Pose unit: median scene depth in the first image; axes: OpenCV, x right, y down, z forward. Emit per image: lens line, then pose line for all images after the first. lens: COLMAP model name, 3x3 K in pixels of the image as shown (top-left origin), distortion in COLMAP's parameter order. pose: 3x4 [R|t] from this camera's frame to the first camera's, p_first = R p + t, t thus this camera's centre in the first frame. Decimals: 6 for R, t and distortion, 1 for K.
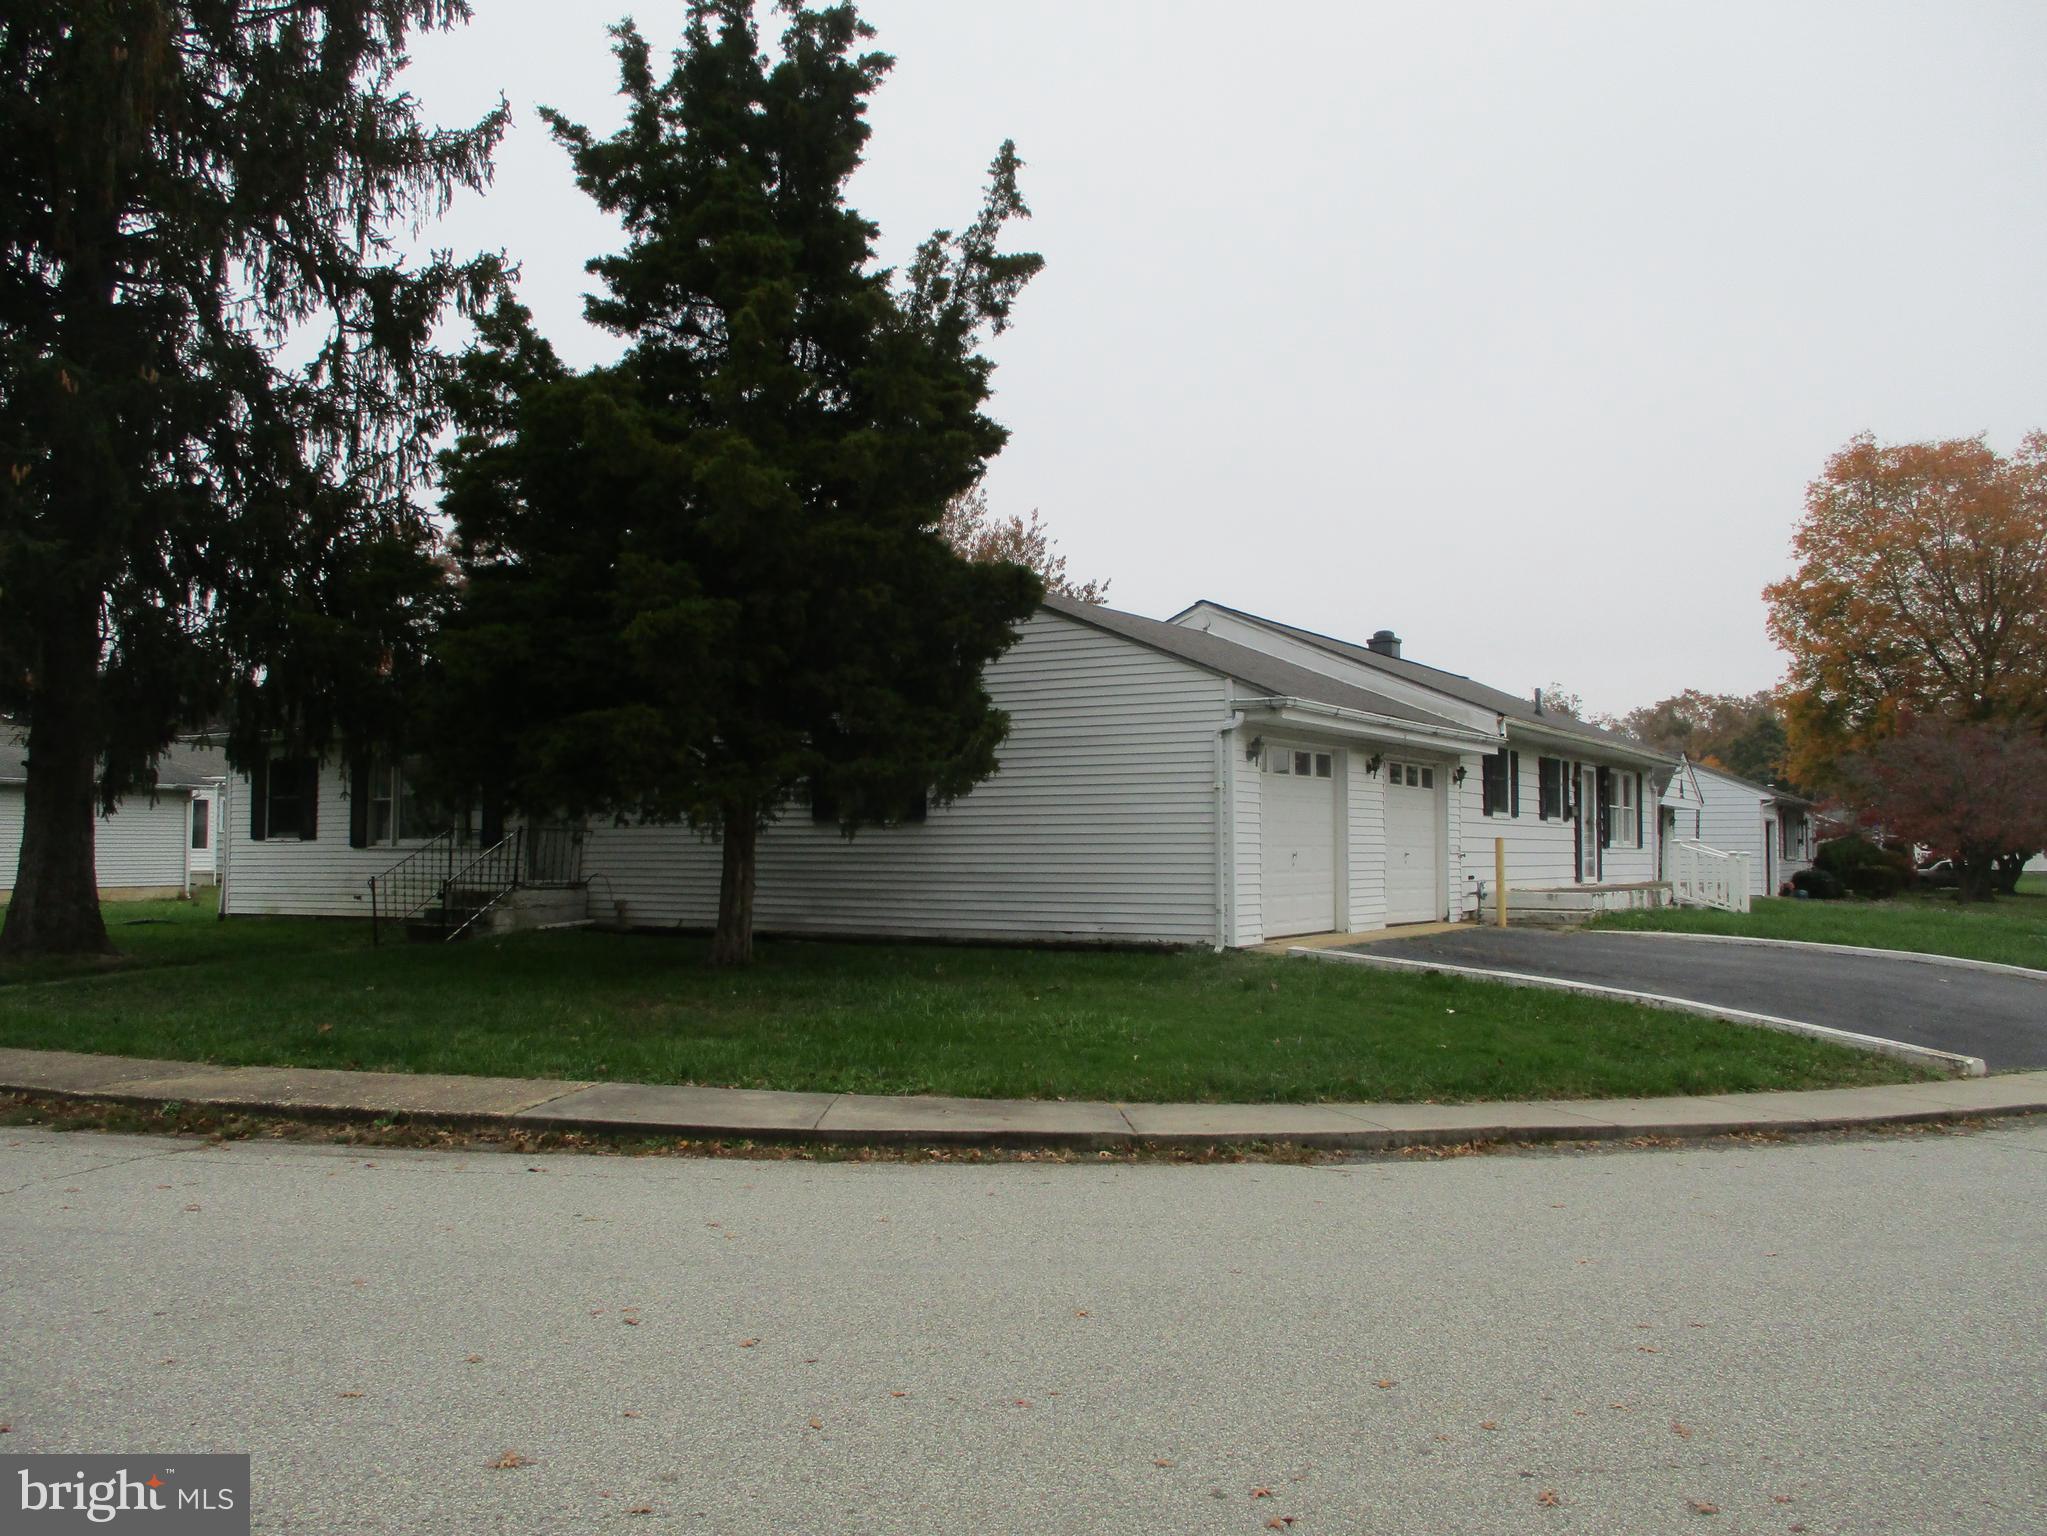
lens RADIAL K [[1678.1, 0, 1023.5], [0, 1678.1, 768.0], [0, 0, 1]] dist [-0.006085, -0.079022]
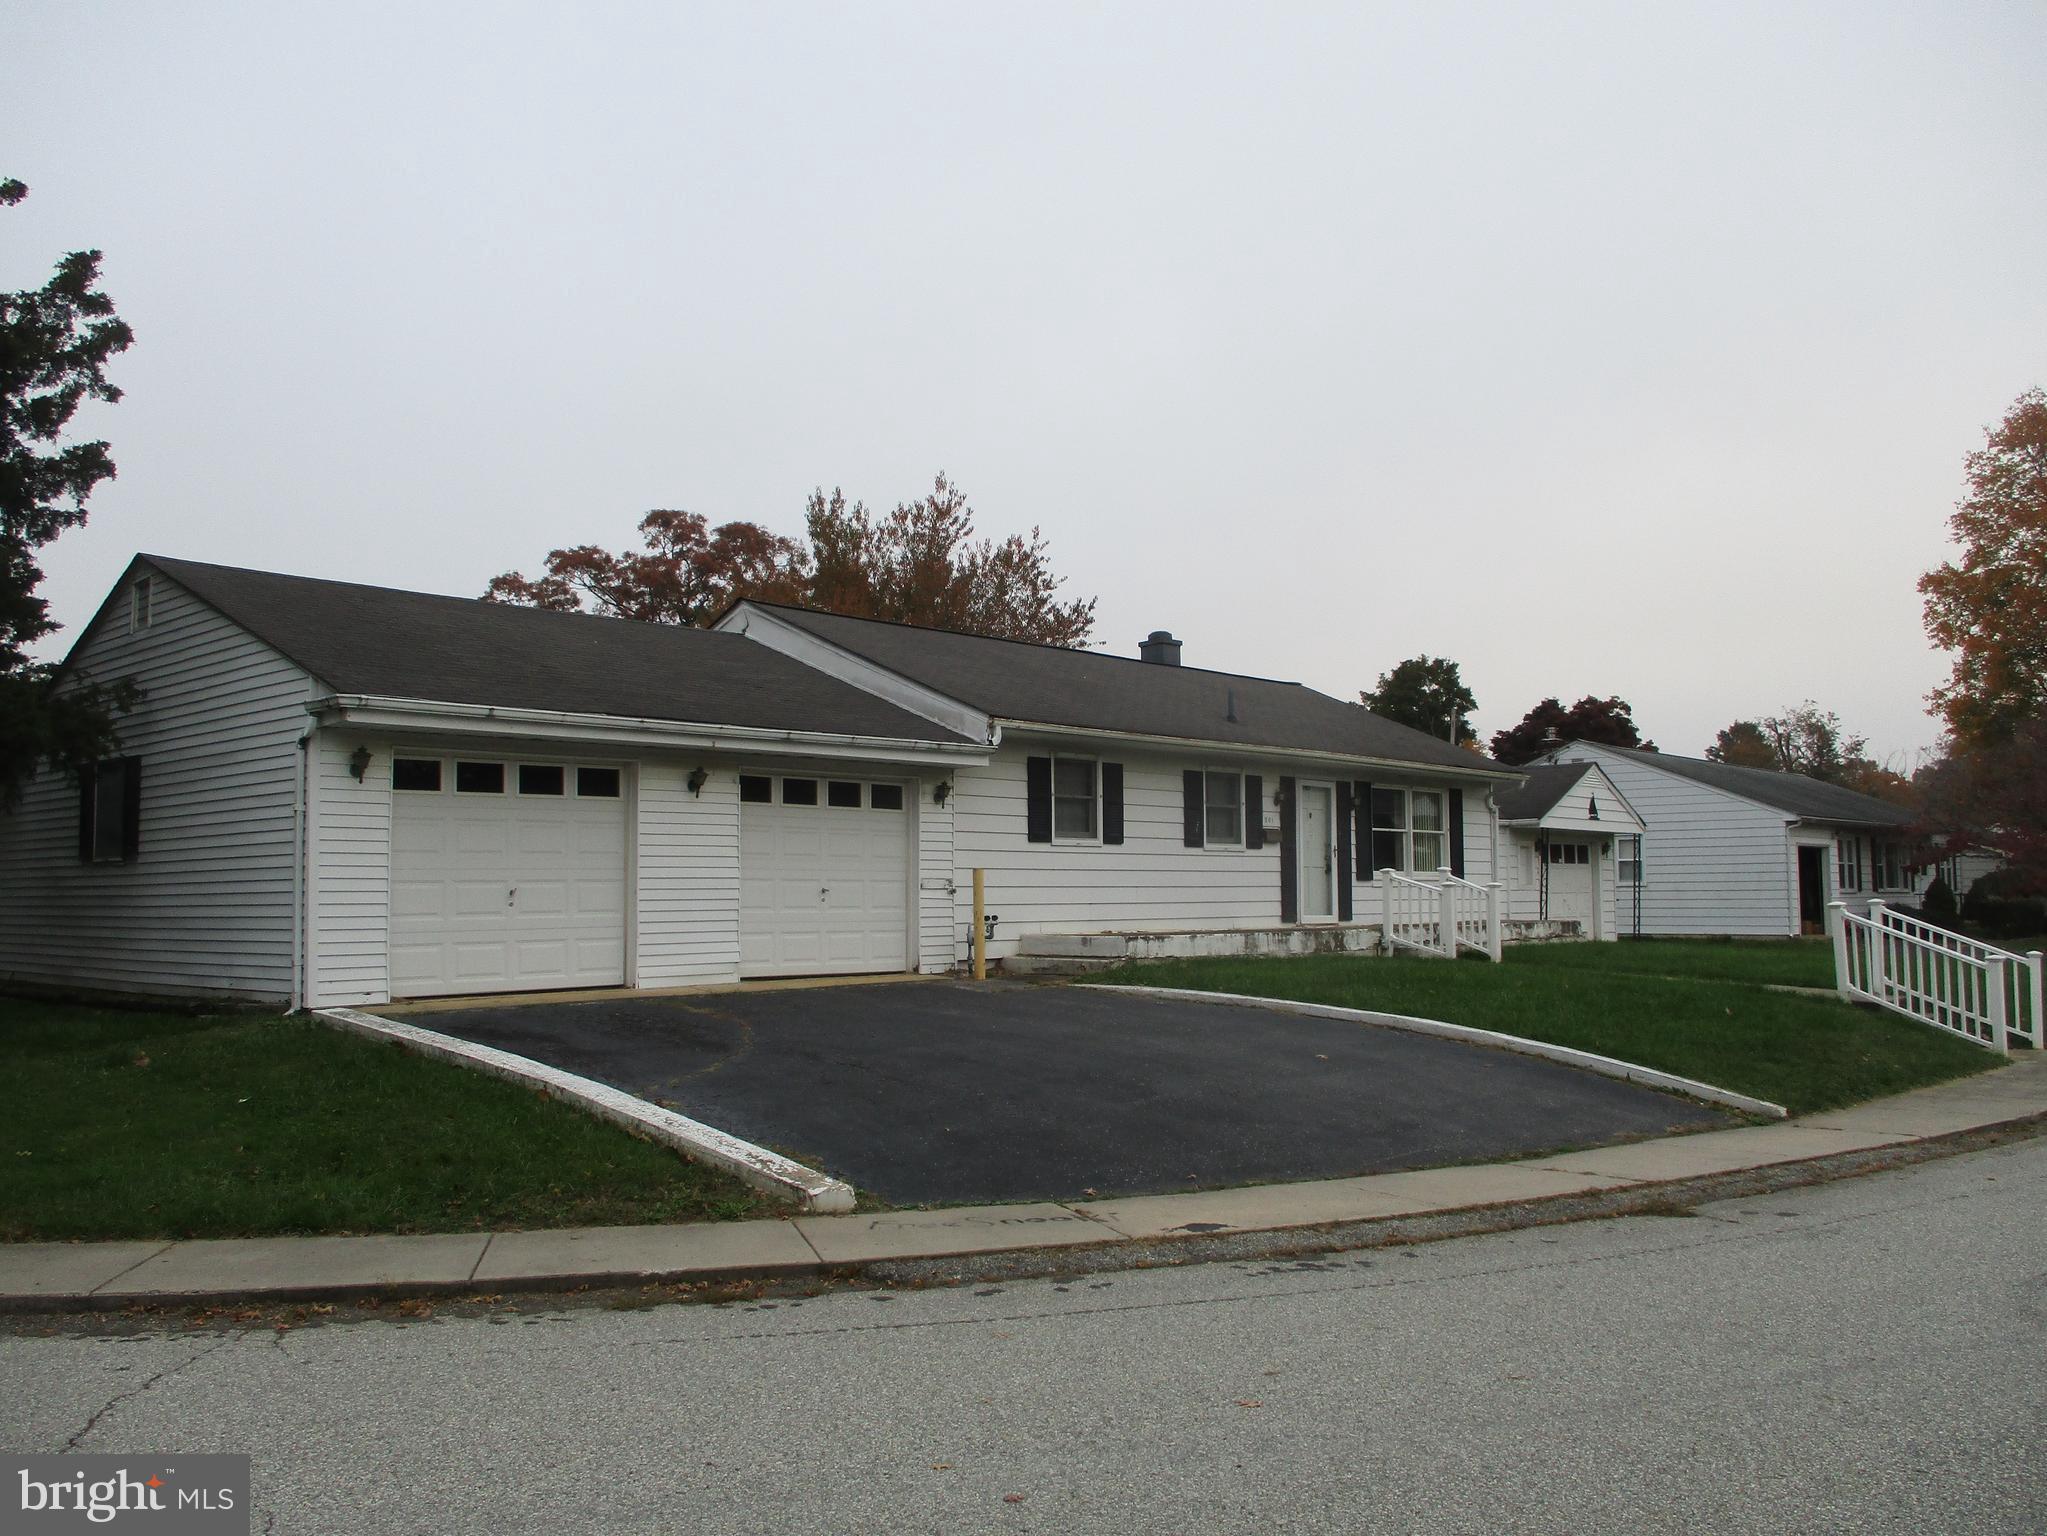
lens RADIAL K [[1678.1, 0, 1023.5], [0, 1678.1, 768.0], [0, 0, 1]] dist [-0.006085, -0.079022]
pose [[0.980852, -0.027984, -0.192731, 0.508689], [0.022610, 0.999293, -0.030025, 0.019797], [0.193435, 0.025092, 0.980792, 0.230322]]
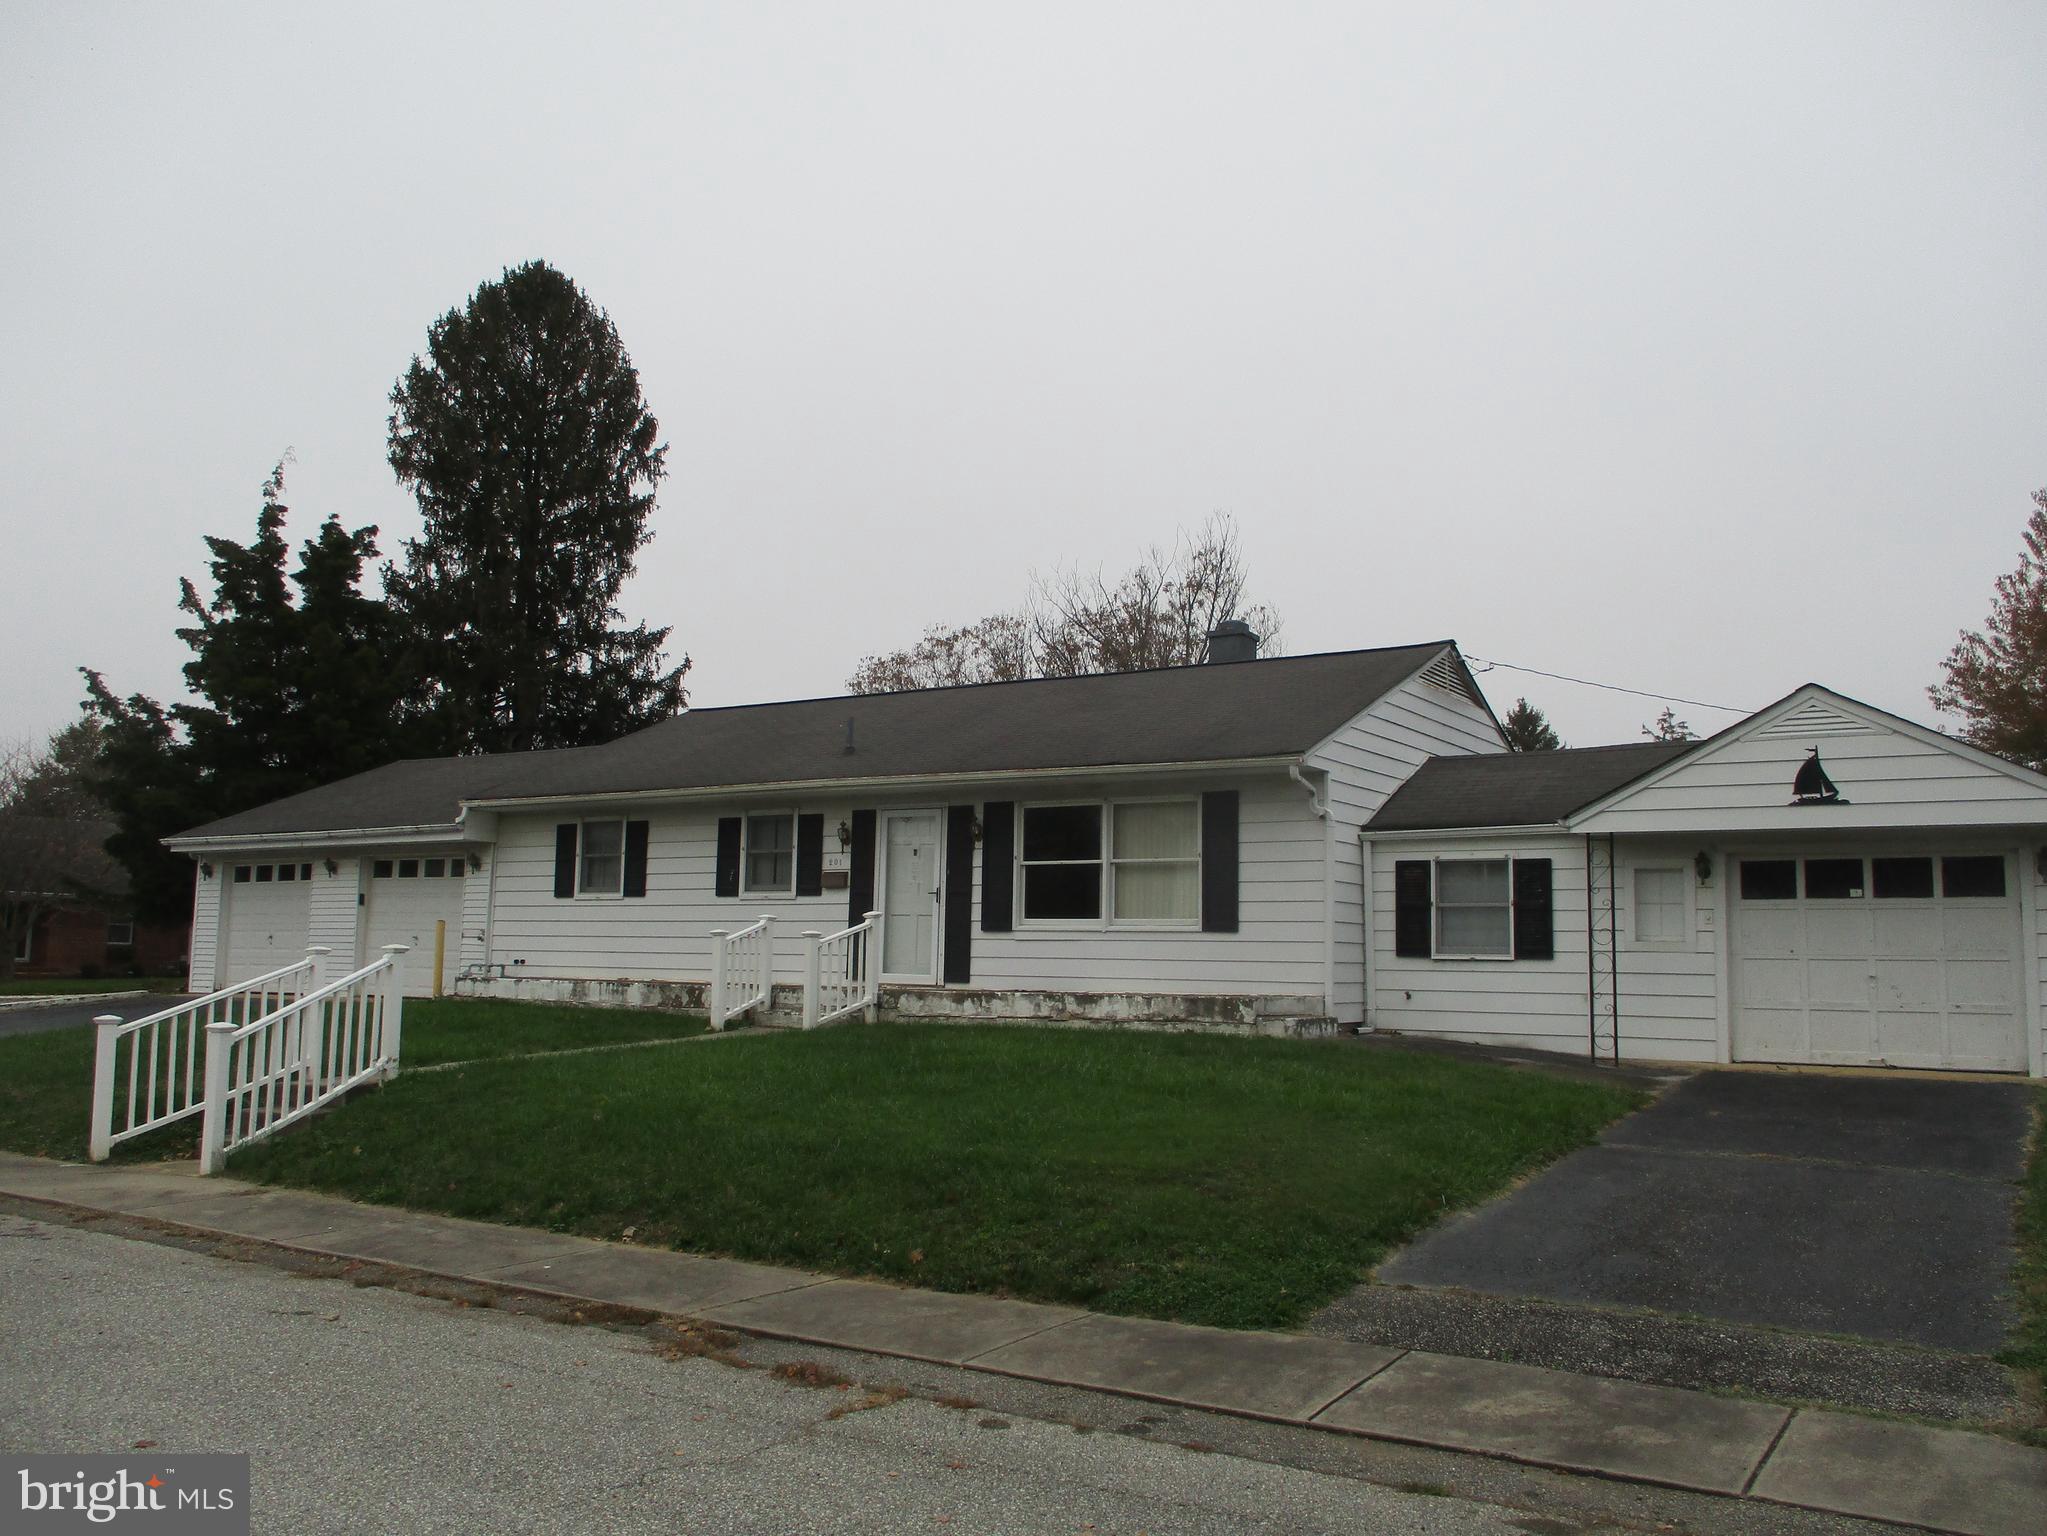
lens RADIAL K [[1678.1, 0, 1023.5], [0, 1678.1, 768.0], [0, 0, 1]] dist [-0.006085, -0.079022]
pose [[0.004990, -0.122624, -0.992441, 1.558503], [0.033750, 0.991908, -0.122388, 0.103655], [0.999418, -0.032884, 0.009088, 1.623022]]
